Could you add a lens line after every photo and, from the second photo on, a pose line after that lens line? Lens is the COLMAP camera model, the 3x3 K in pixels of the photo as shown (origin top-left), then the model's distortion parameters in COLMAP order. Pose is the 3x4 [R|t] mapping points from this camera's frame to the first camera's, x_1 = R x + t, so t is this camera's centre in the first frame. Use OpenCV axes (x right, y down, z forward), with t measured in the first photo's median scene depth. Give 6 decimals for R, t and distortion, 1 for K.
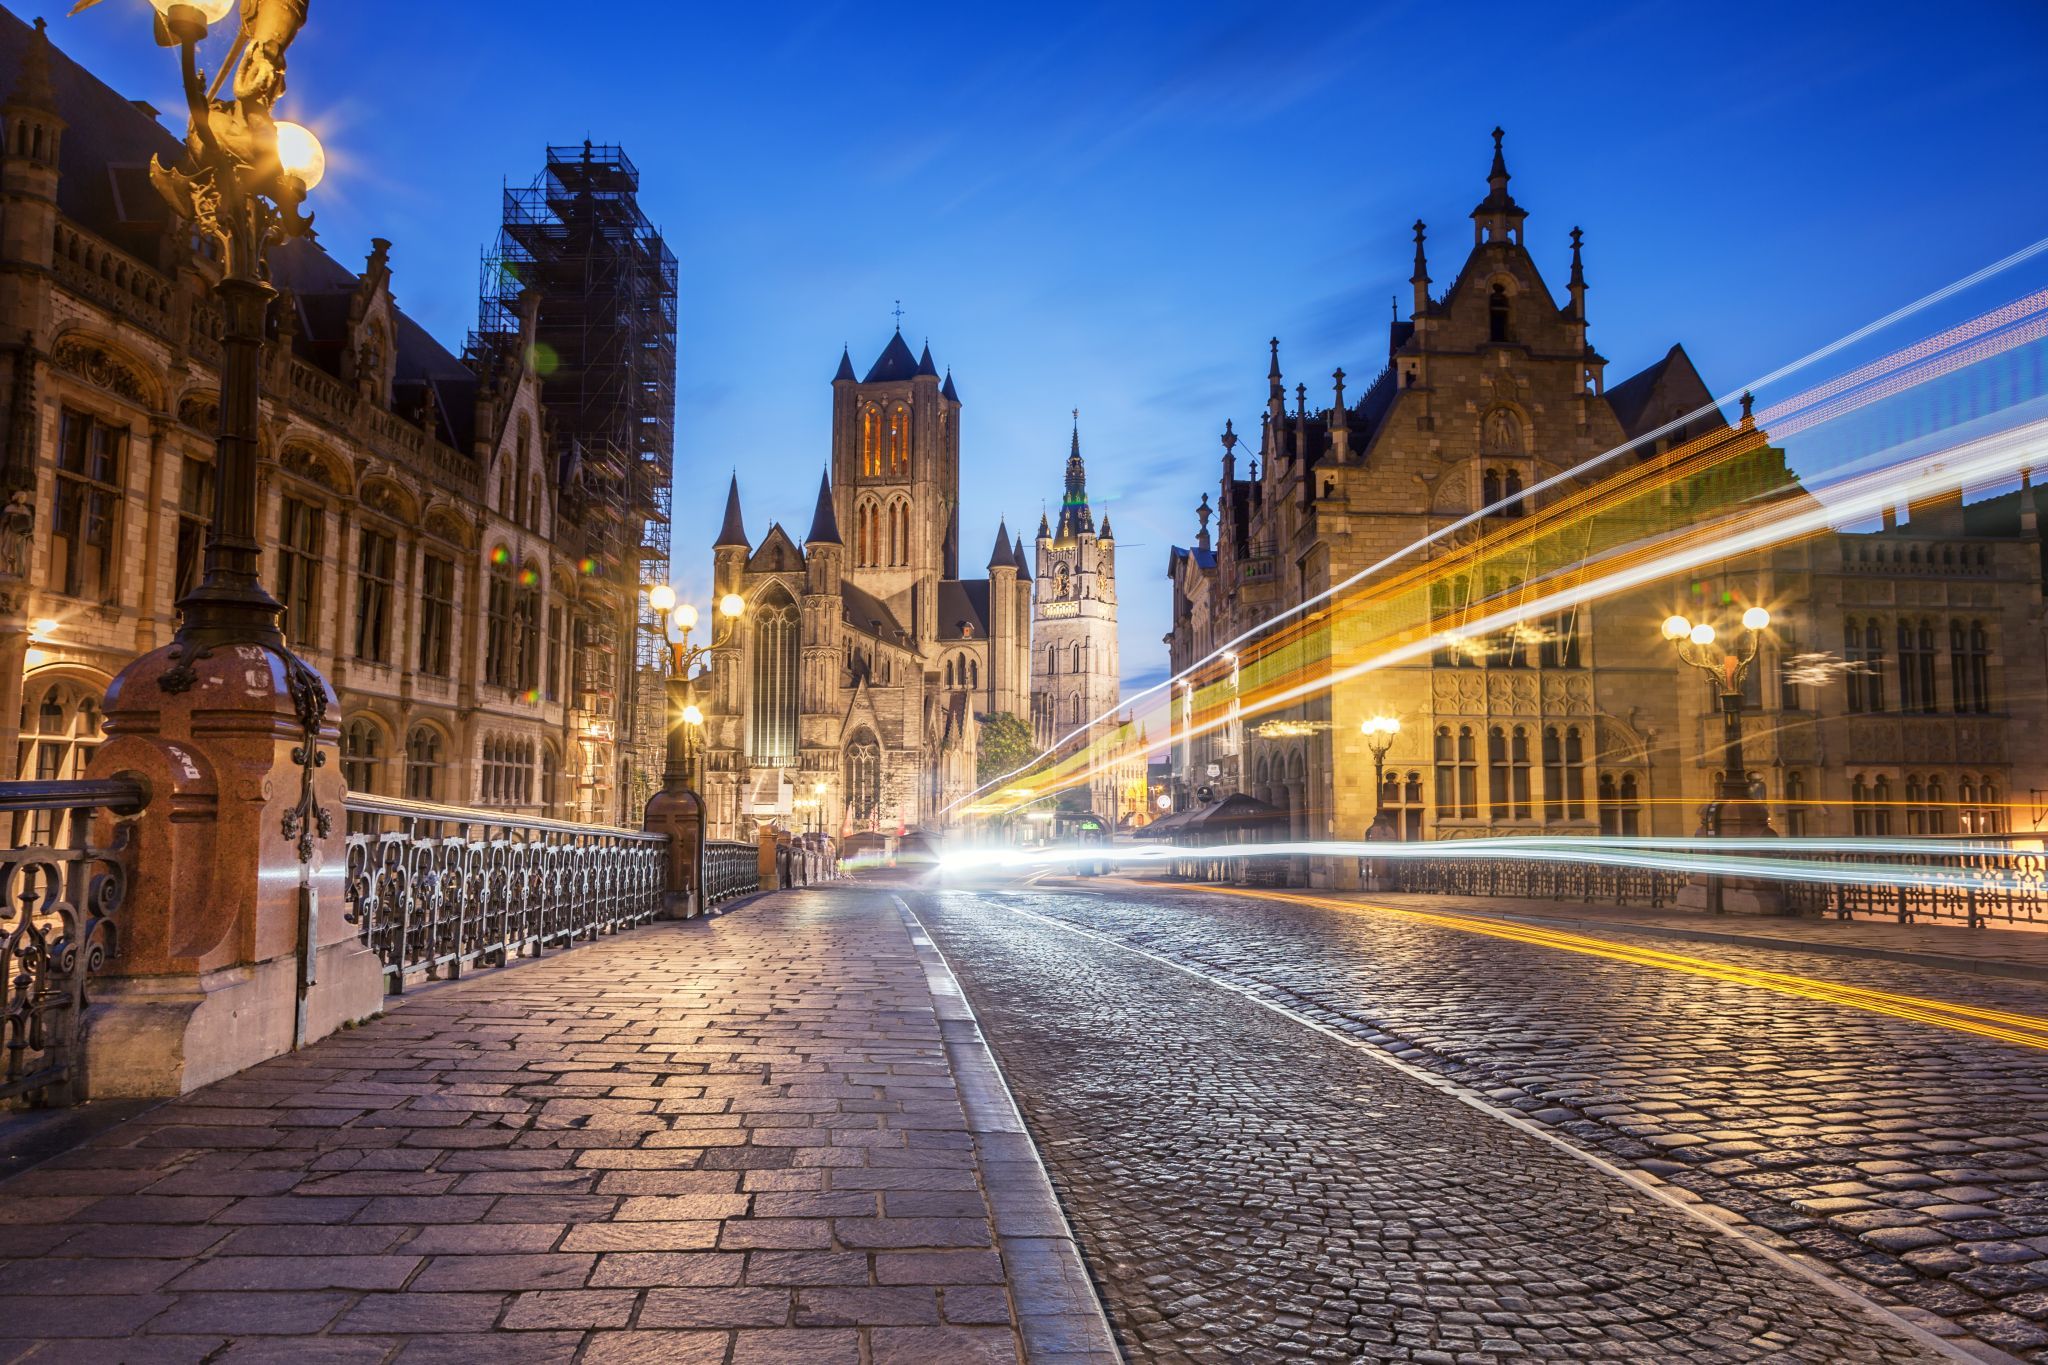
lens RADIAL K [[1438.1, 0, 995.9], [0, 1438.1, 677.1], [0, 0, 1]] dist [0.000902, 0.000731]
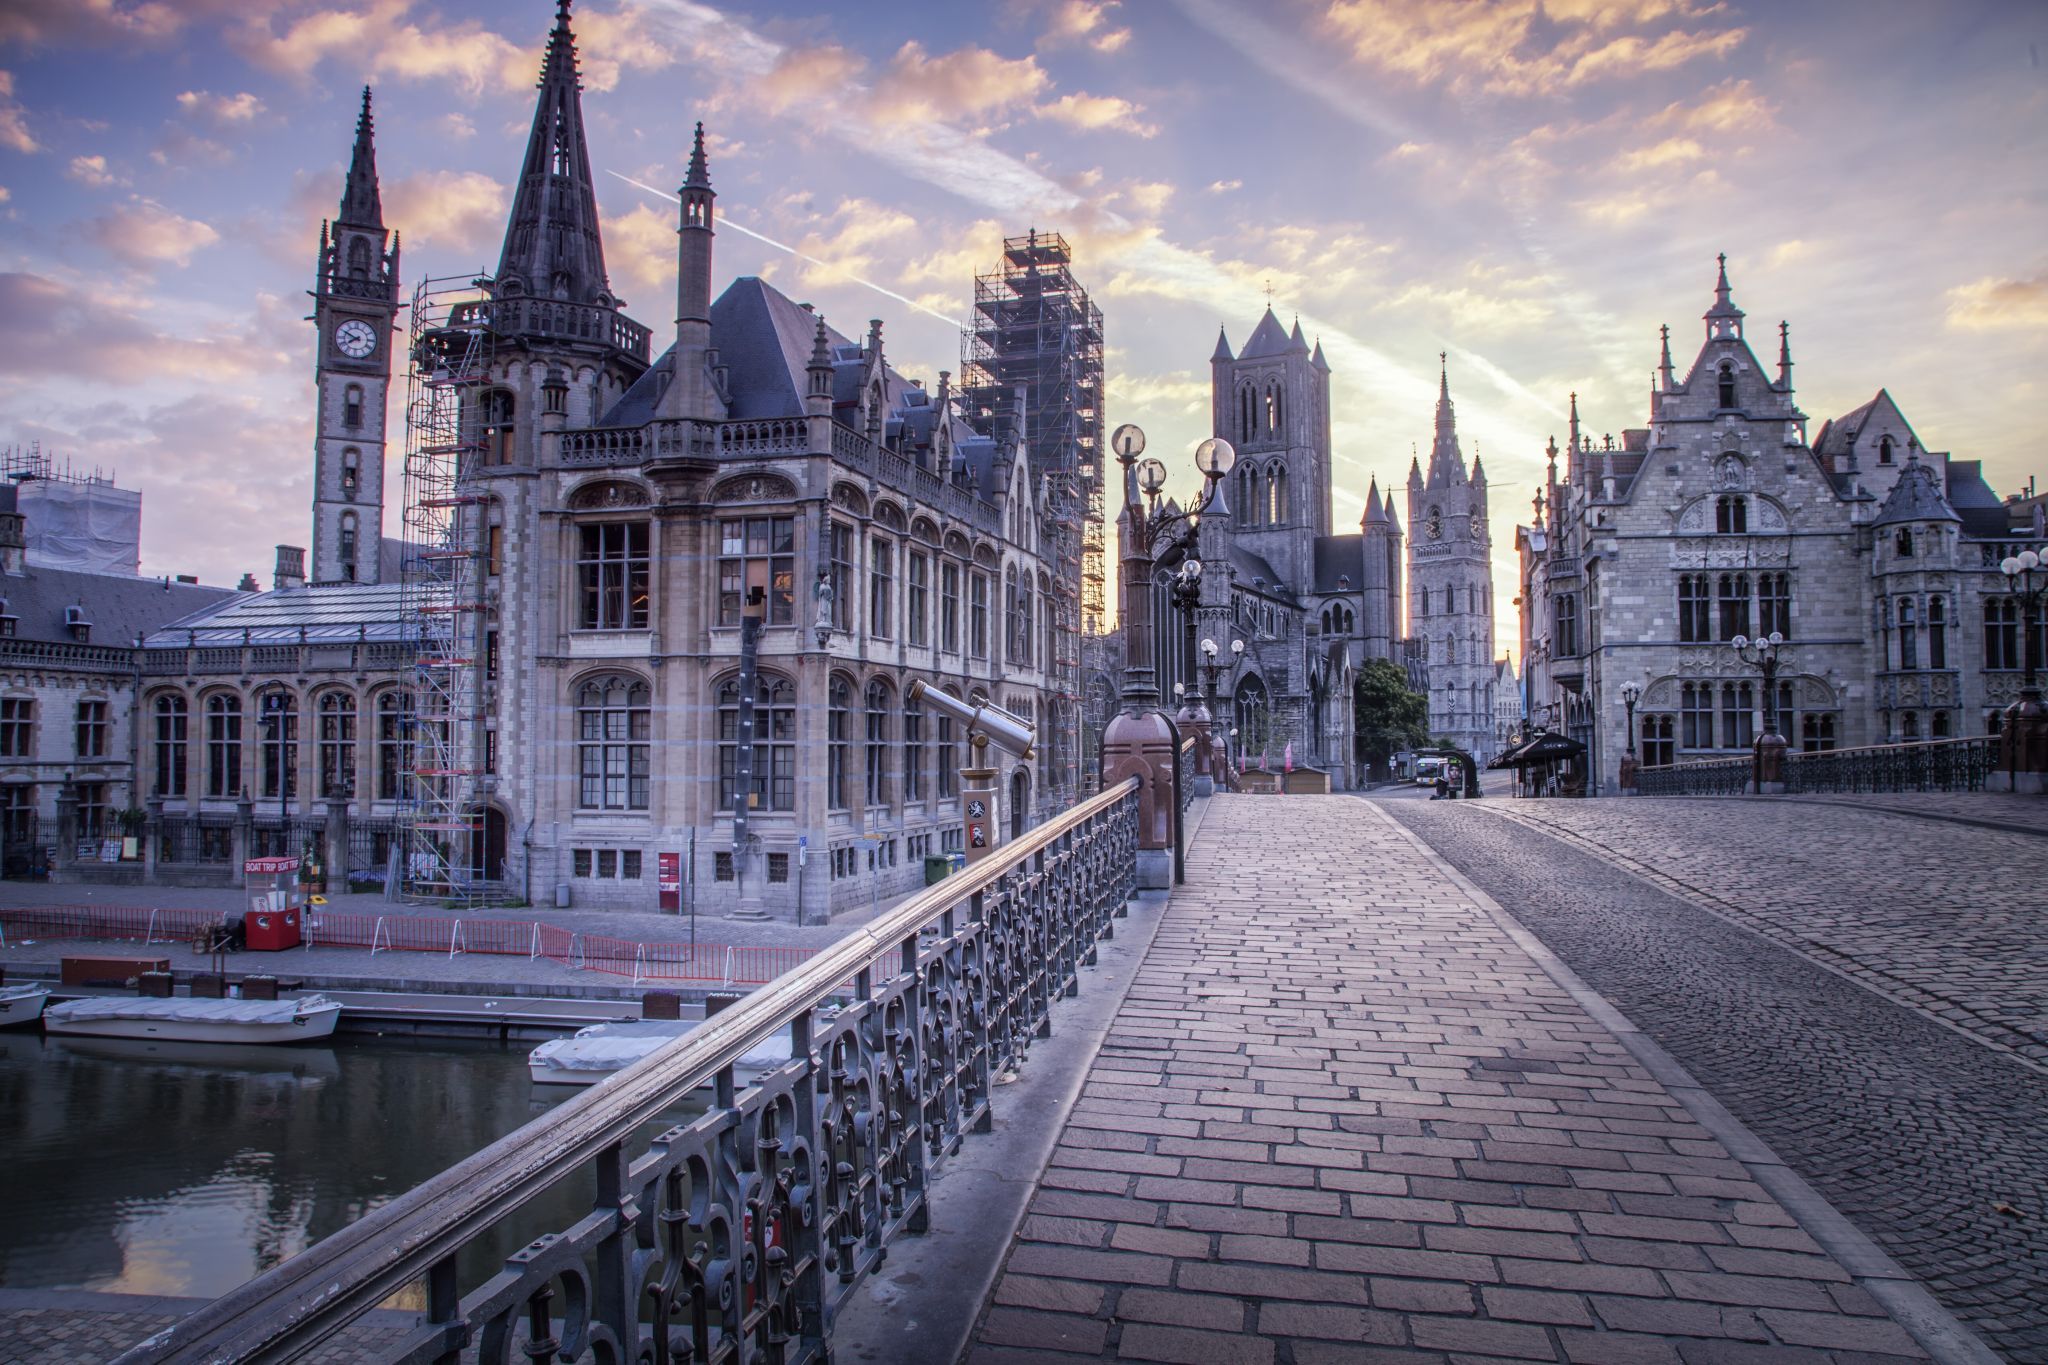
lens RADIAL K [[1434.2, 0, 1024.0], [0, 1434.2, 682.5], [0, 0, 1]] dist [-0.118008, 0.073214]
pose [[0.971200, -0.016806, -0.237673, 0.003165], [0.027195, 0.998810, 0.040497, -0.029081], [0.236710, -0.045794, 0.970501, -0.355949]]
